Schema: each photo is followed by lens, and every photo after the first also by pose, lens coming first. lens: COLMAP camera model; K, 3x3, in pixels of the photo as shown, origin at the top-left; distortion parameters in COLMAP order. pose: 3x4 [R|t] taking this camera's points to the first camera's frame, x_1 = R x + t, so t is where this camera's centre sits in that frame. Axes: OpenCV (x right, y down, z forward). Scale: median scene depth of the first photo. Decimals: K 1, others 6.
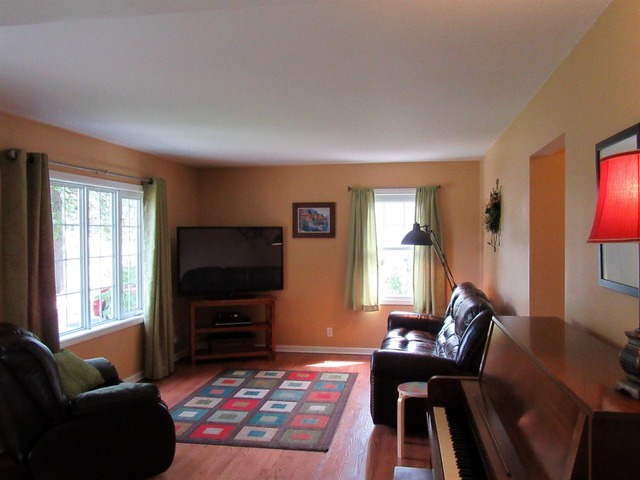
lens RADIAL K [[556.8, 0, 320.0], [0, 556.8, 240.0], [0, 0, 1]] dist [0.008968, 0.000152]
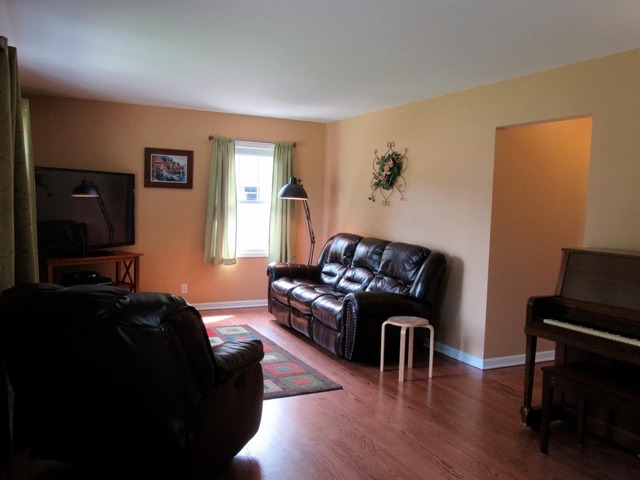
lens RADIAL K [[556.8, 0, 320.0], [0, 556.8, 240.0], [0, 0, 1]] dist [0.008968, 0.000152]
pose [[0.806390, -0.012752, 0.591247, -0.362167], [-0.027190, 0.997911, 0.058606, 0.021459], [-0.590759, -0.063335, 0.804358, 0.109490]]
